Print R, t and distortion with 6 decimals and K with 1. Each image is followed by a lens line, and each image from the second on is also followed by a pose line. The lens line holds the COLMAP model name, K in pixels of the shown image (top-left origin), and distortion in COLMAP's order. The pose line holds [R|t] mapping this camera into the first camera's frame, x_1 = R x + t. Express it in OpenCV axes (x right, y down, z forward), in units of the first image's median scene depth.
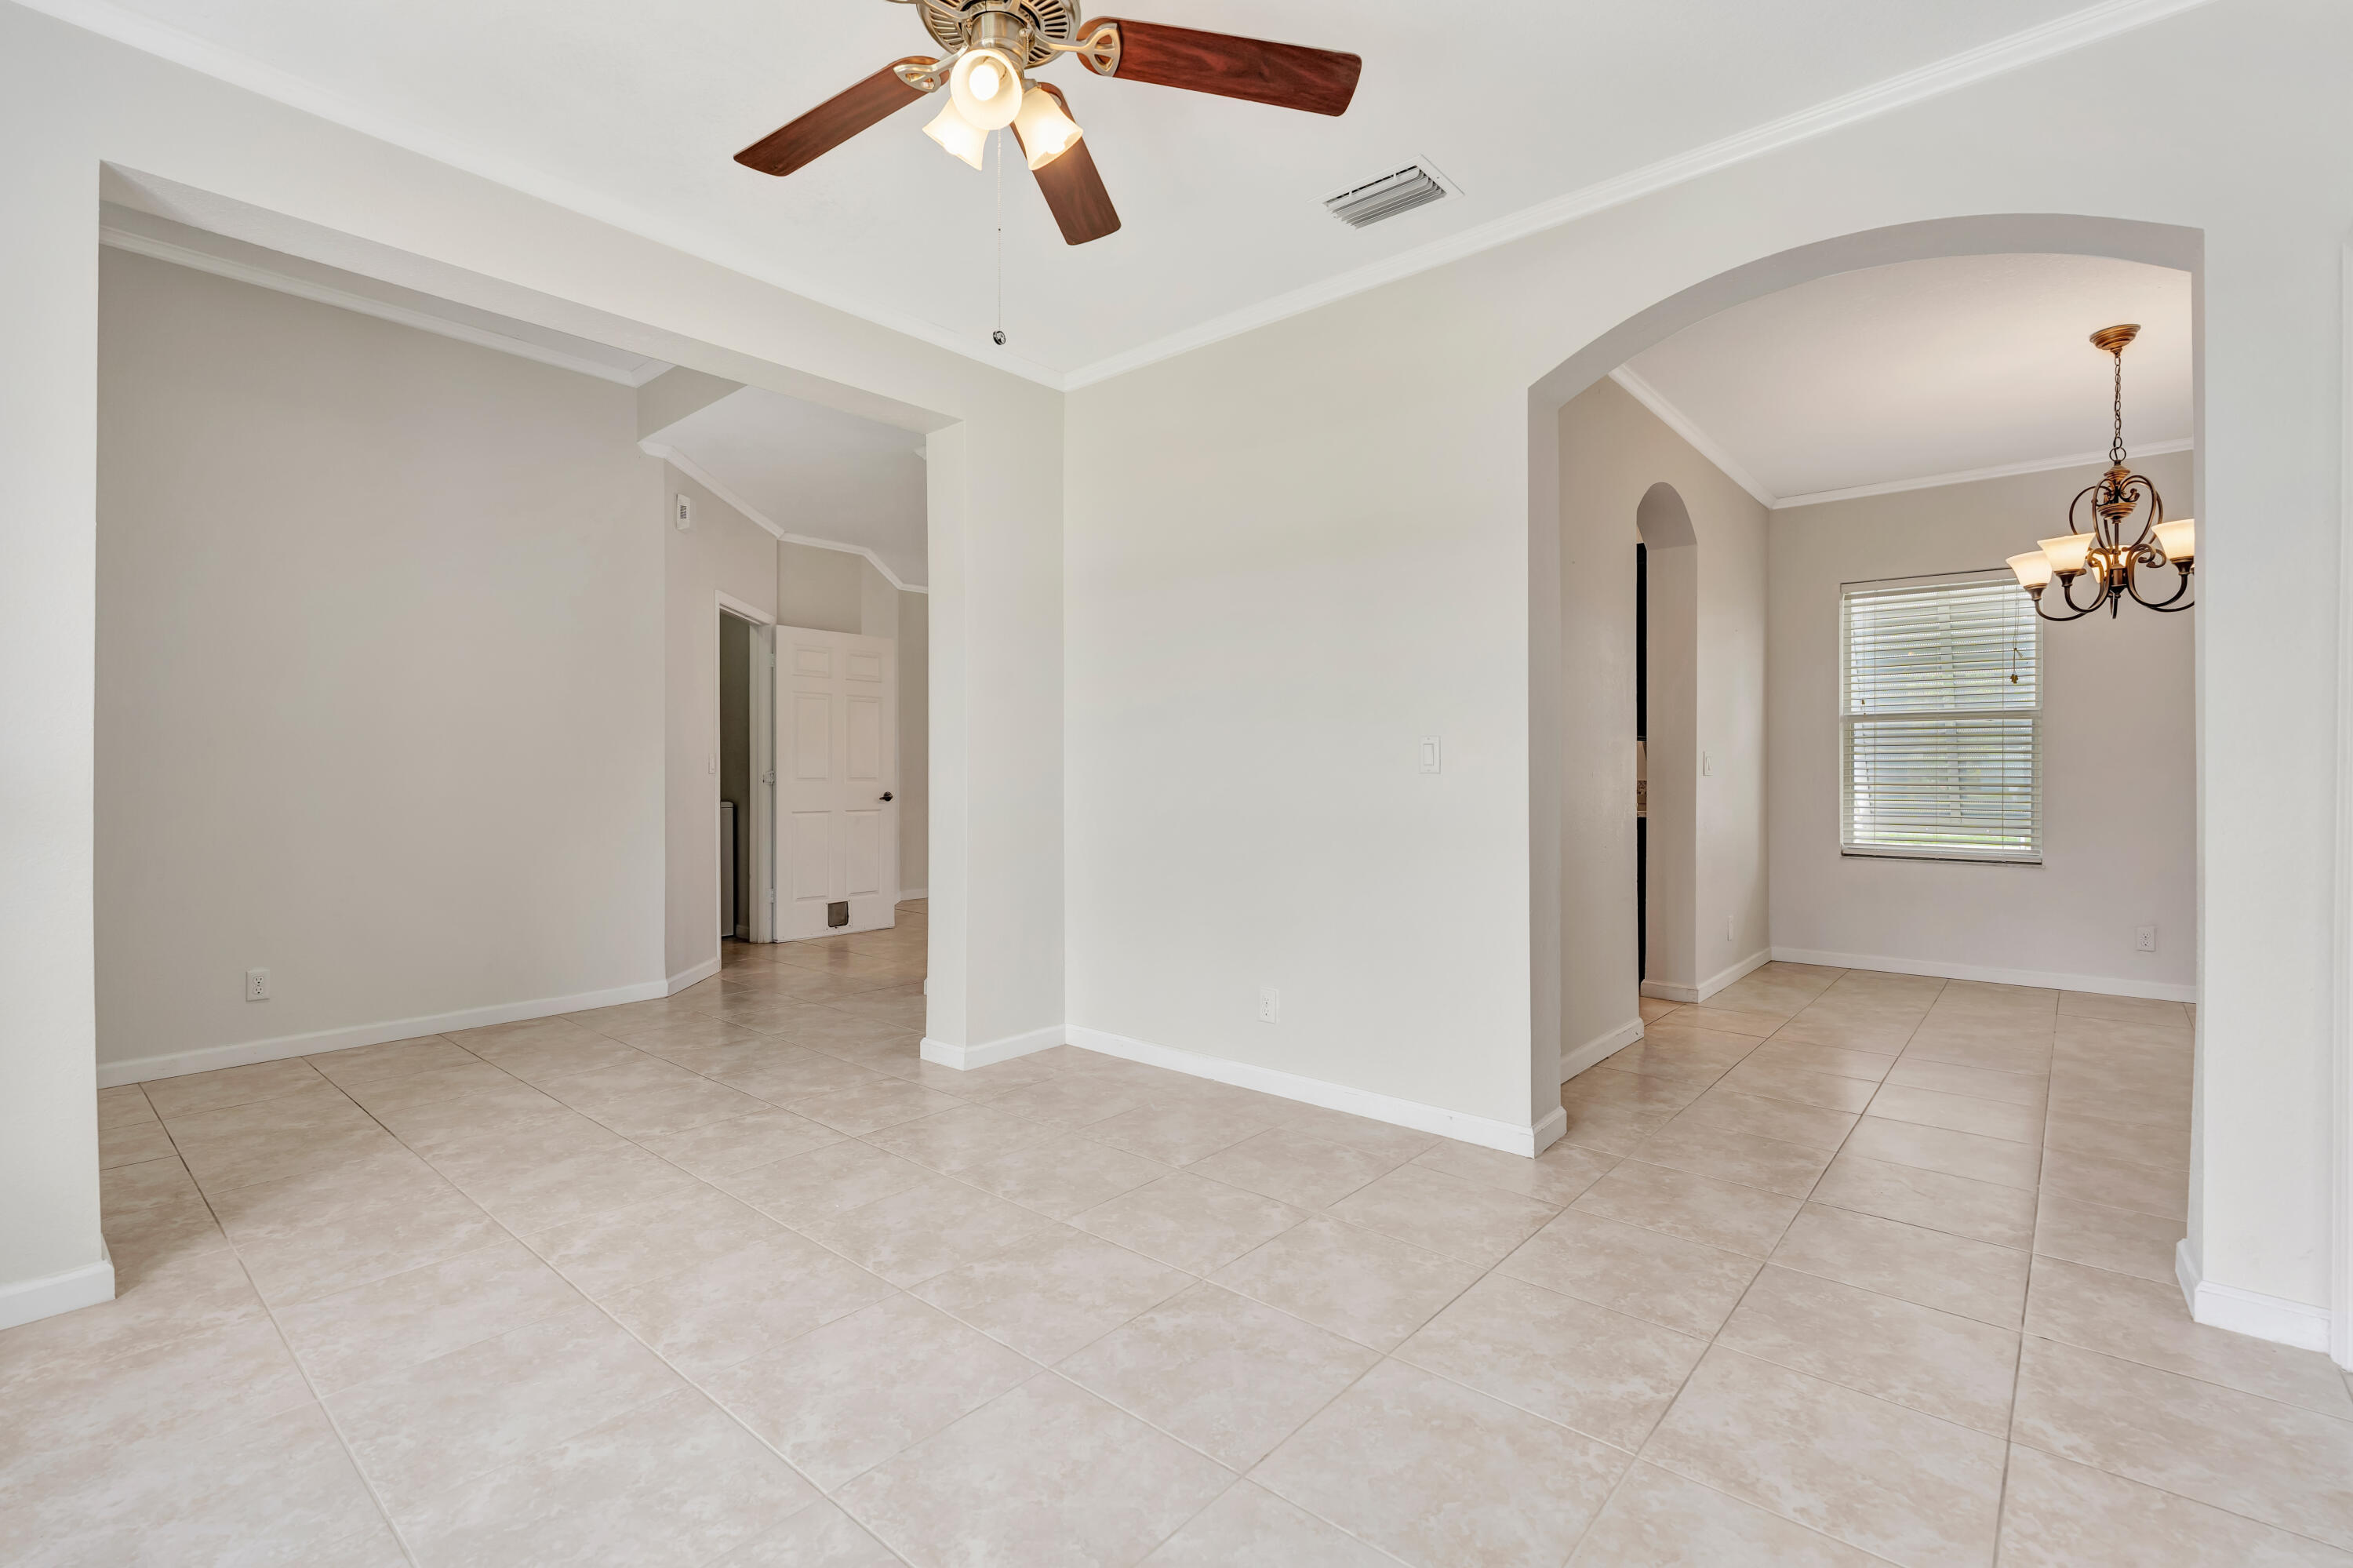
lens RADIAL K [[1049.7, 0, 1170.0], [0, 1049.7, 773.4], [0, 0, 1]] dist [-0.003198, -0.000014]
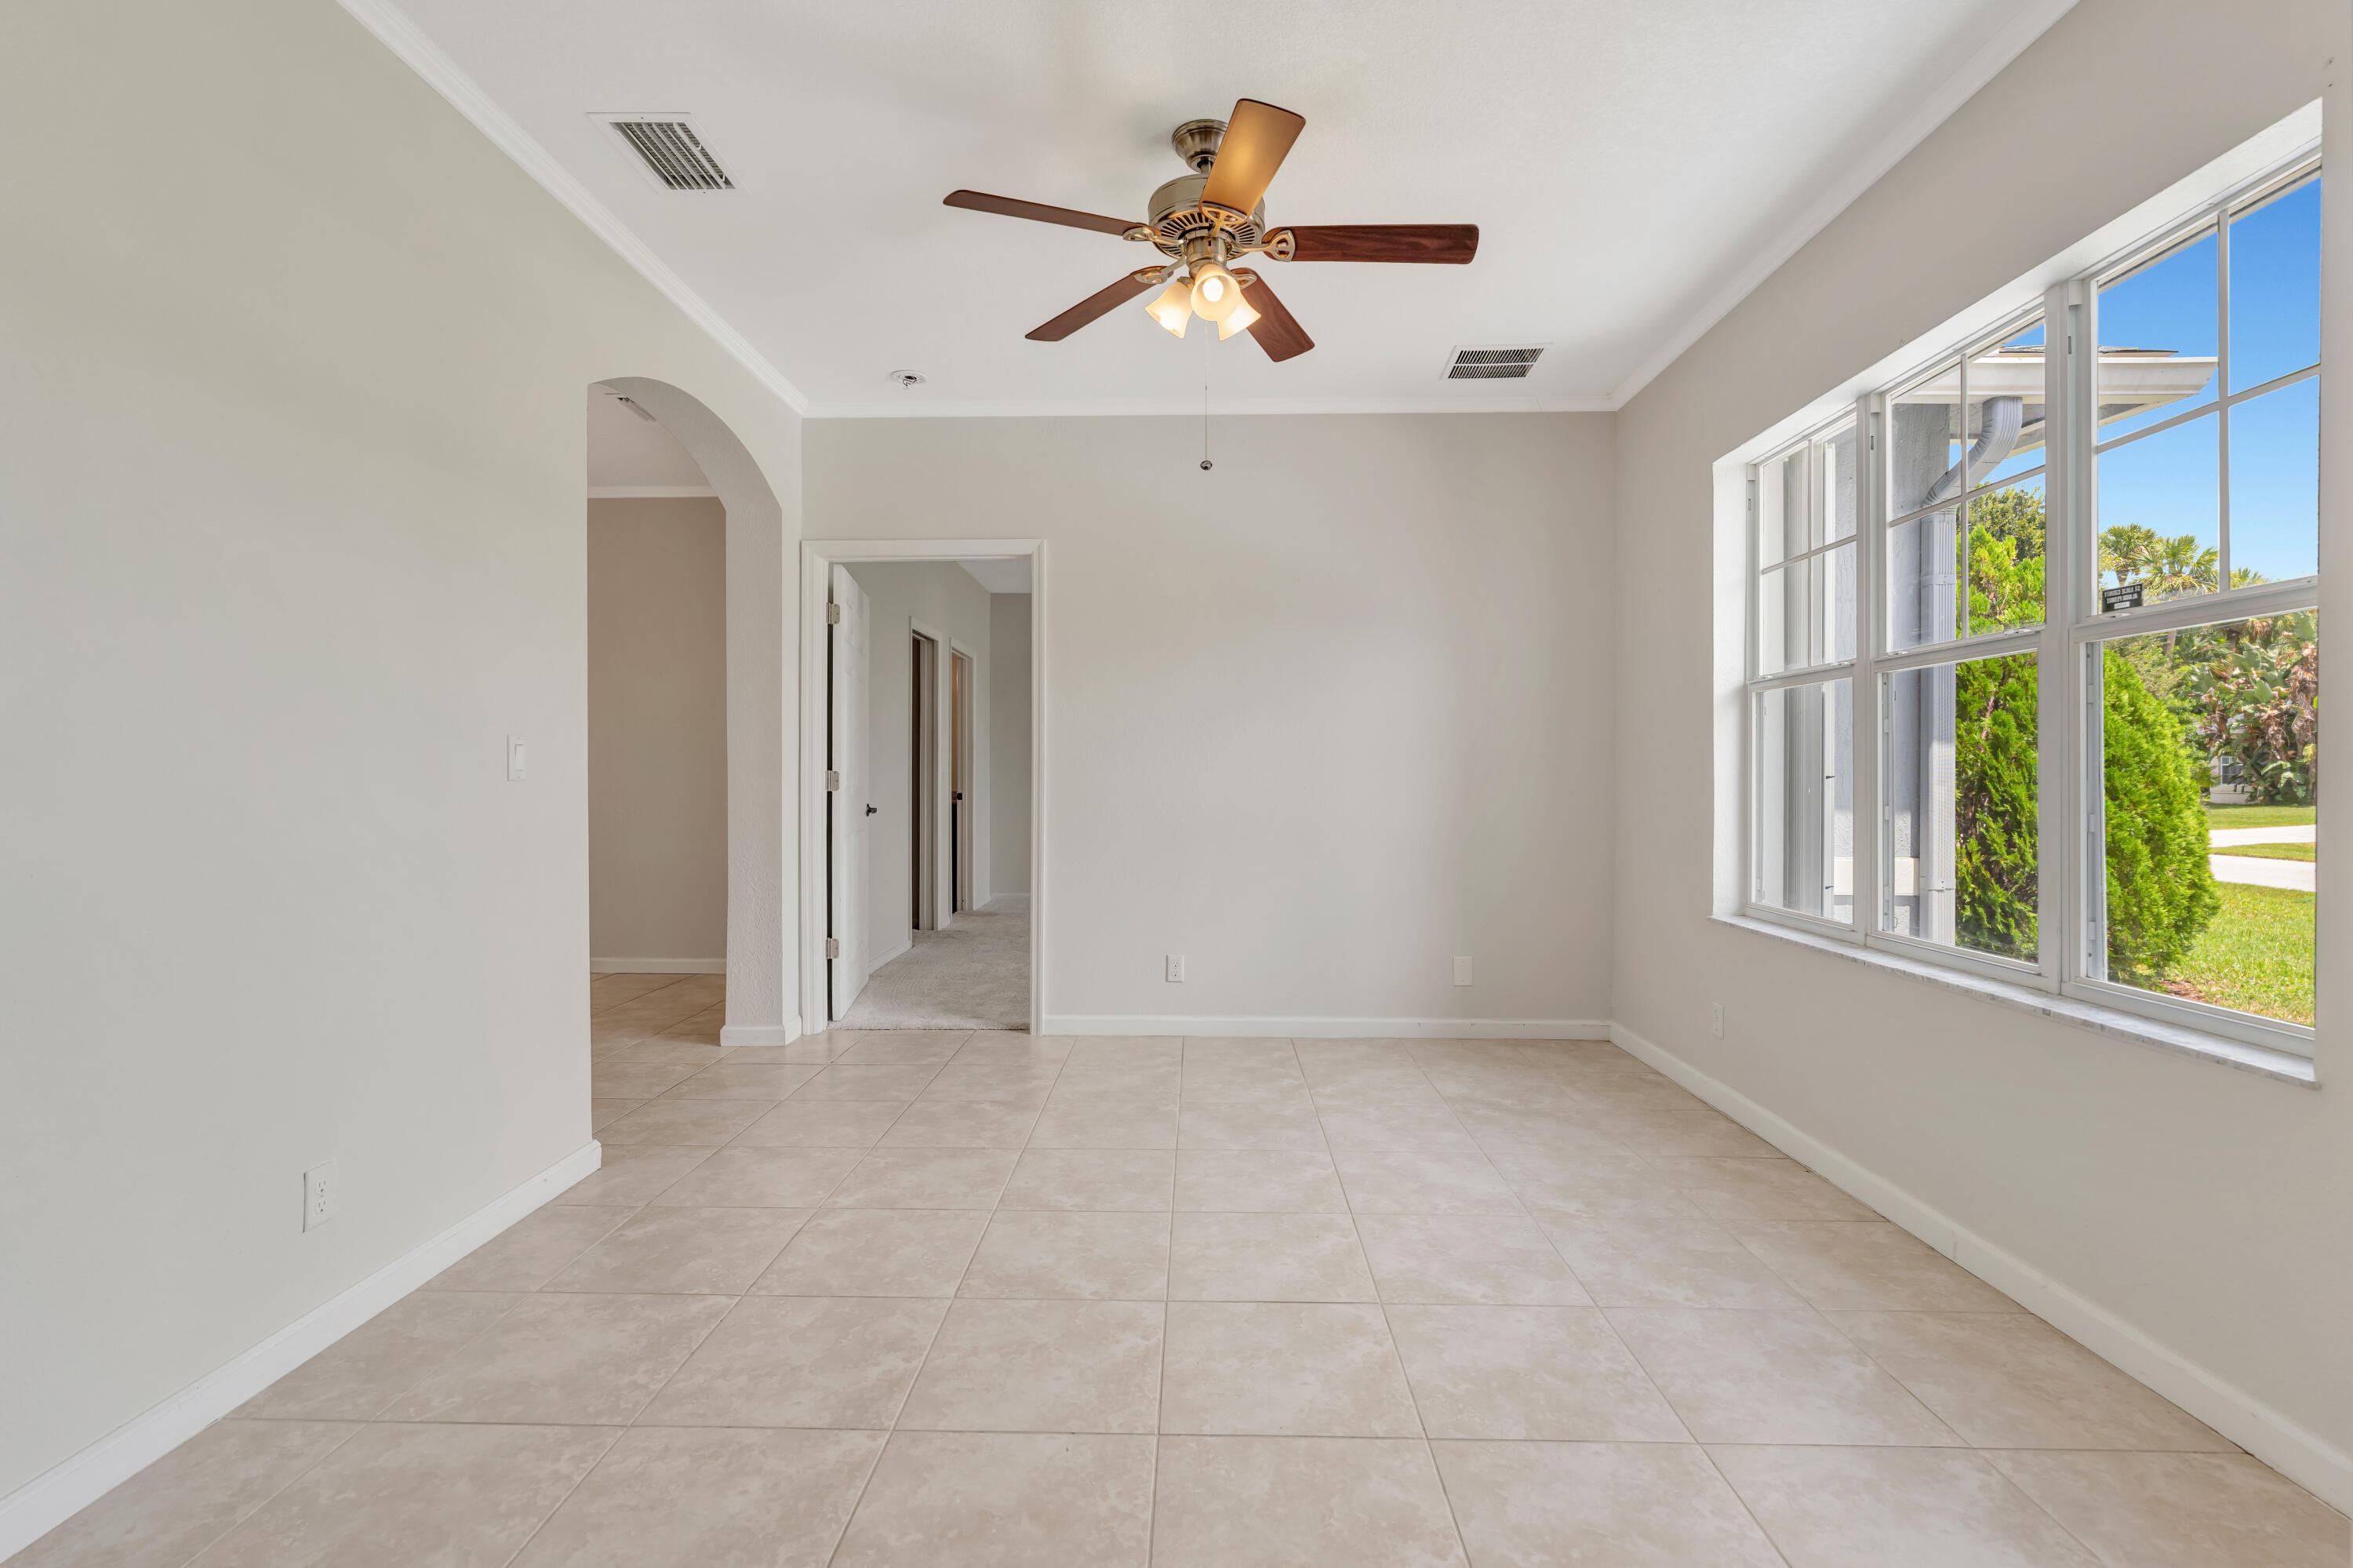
lens RADIAL K [[1065.9, 0, 1173.0], [0, 1065.9, 776.3], [0, 0, 1]] dist [-0.001440, 0.000019]
pose [[-0.635685, -0.002303, 0.771945, -0.632972], [0.002003, 0.999987, 0.004633, -0.005295], [-0.771946, 0.004492, -0.635672, 0.998272]]
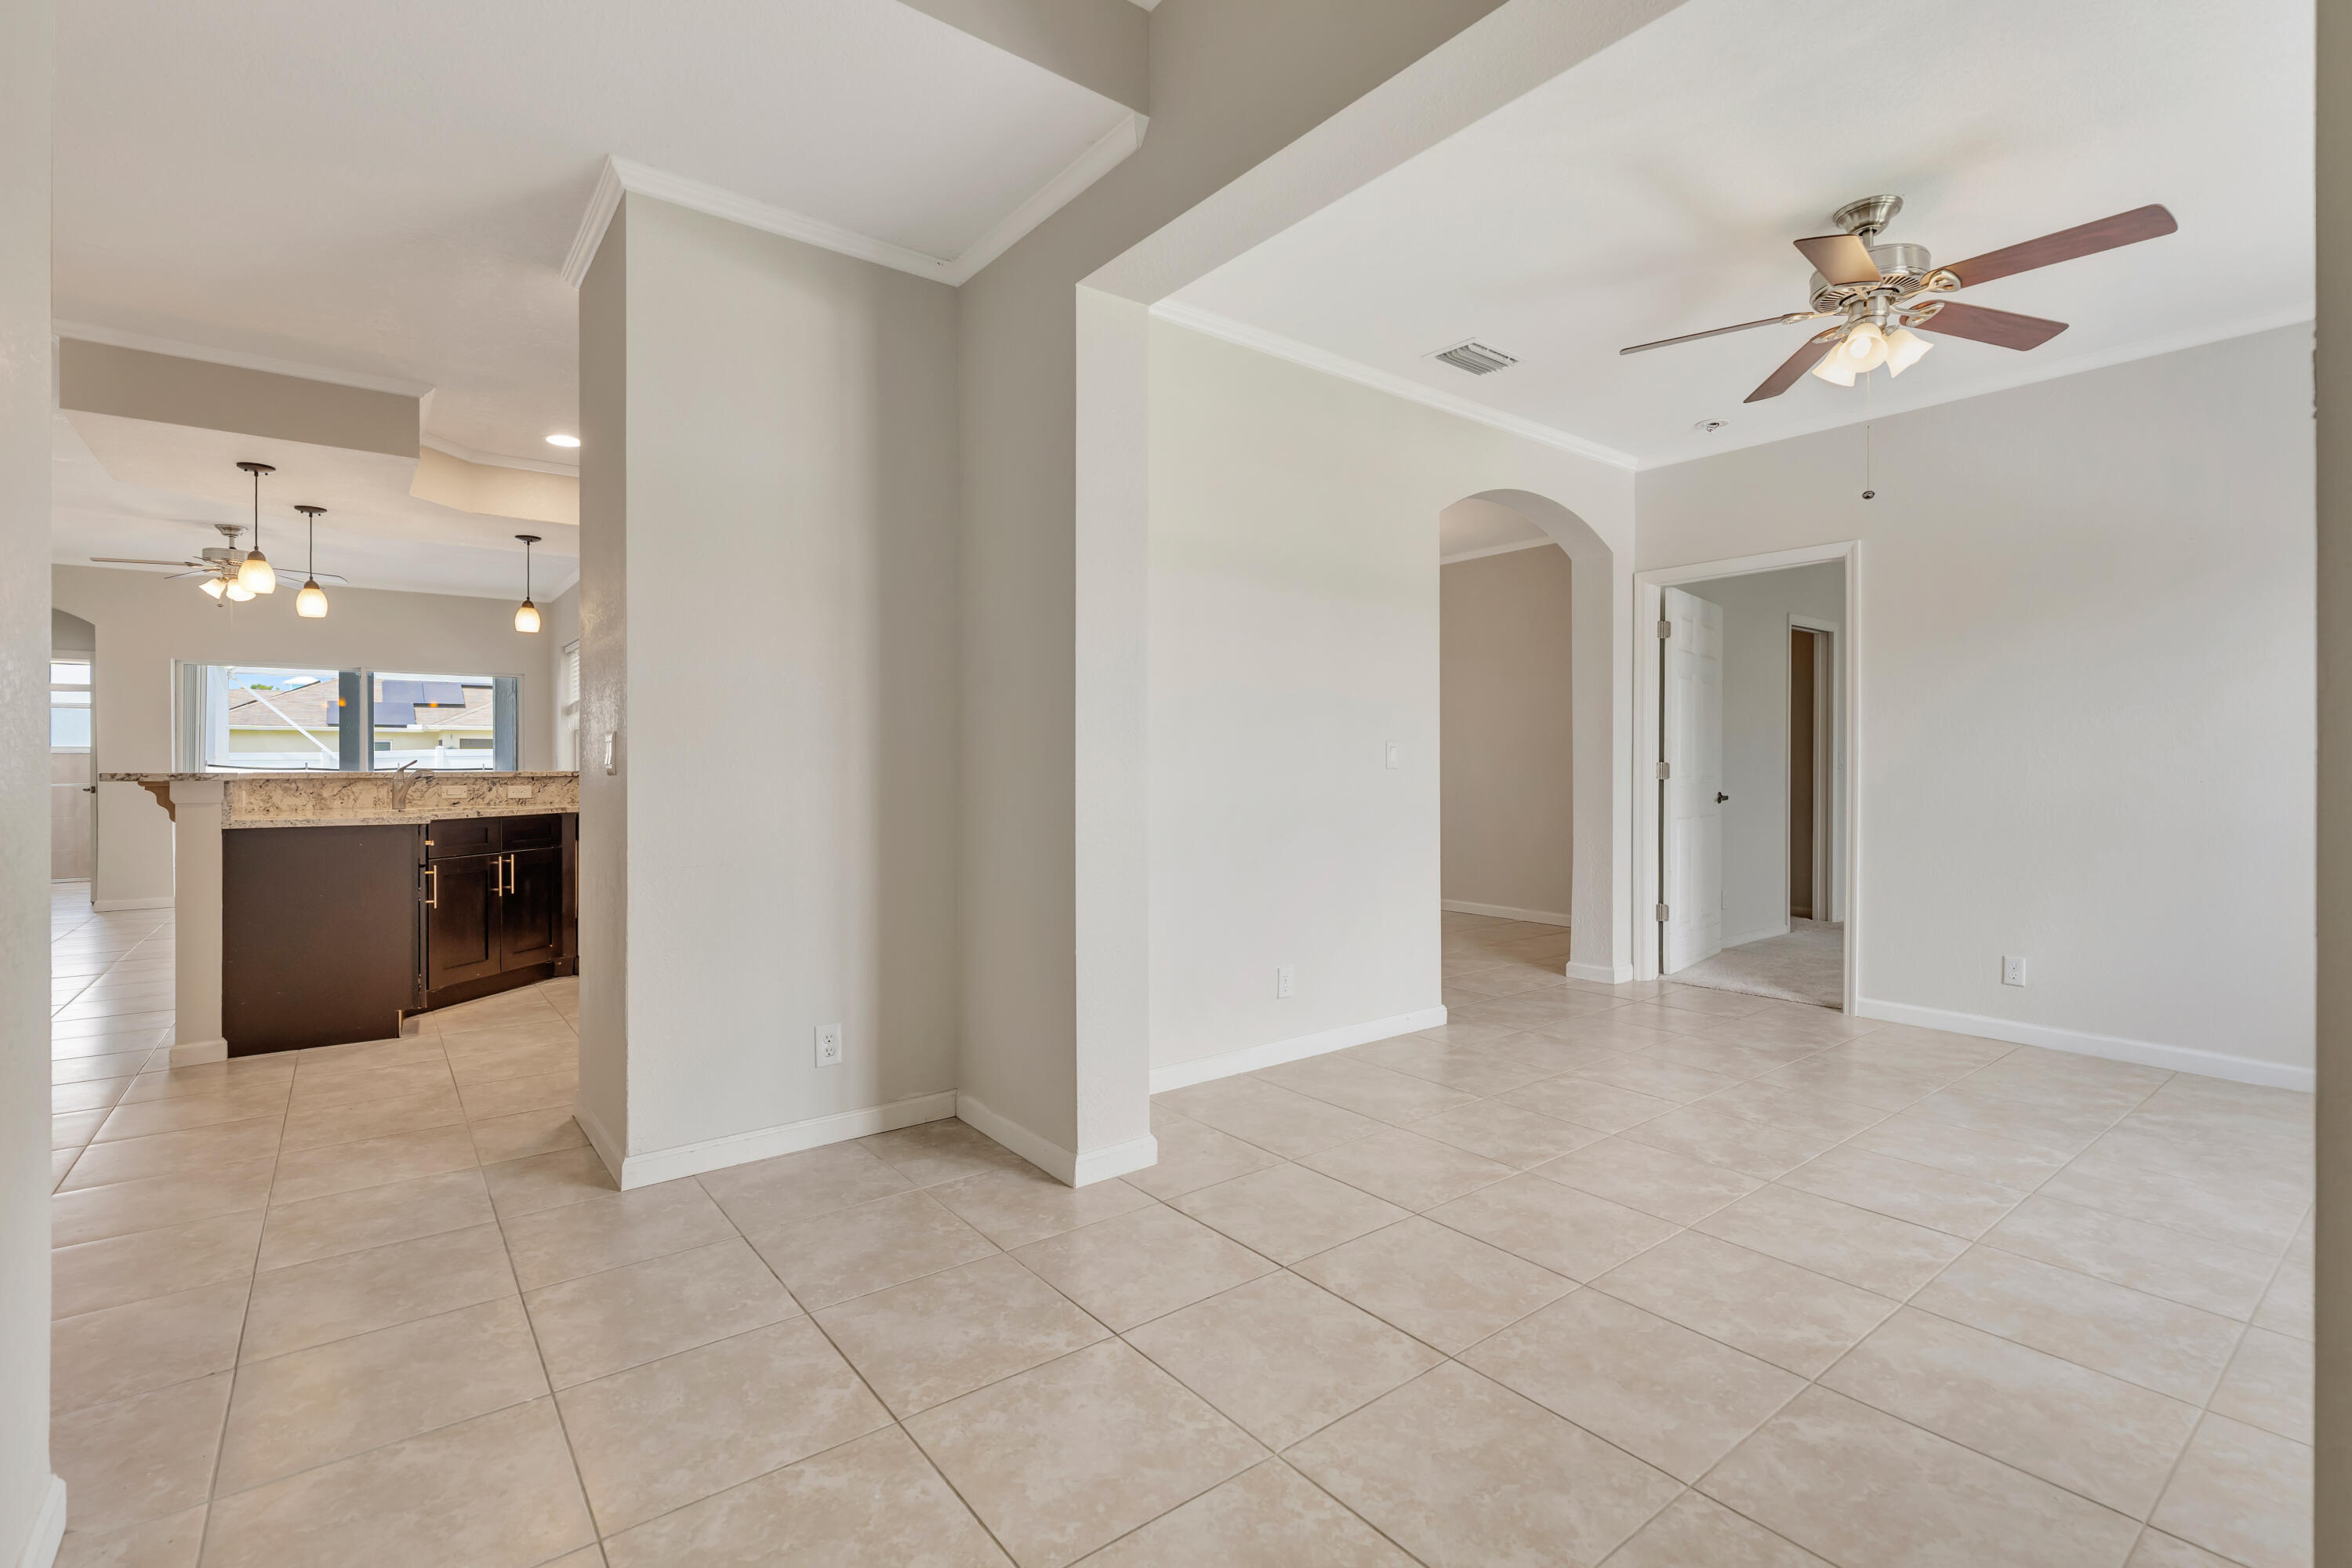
lens RADIAL K [[1062.0, 0, 1175.0], [0, 1062.0, 762.1], [0, 0, 1]] dist [-0.002502, 0.000526]
pose [[0.194541, 0.001445, 0.980893, -1.001878], [0.001543, 0.999997, -0.001779, -0.005461], [-0.980893, 0.001860, 0.194538, 0.887226]]
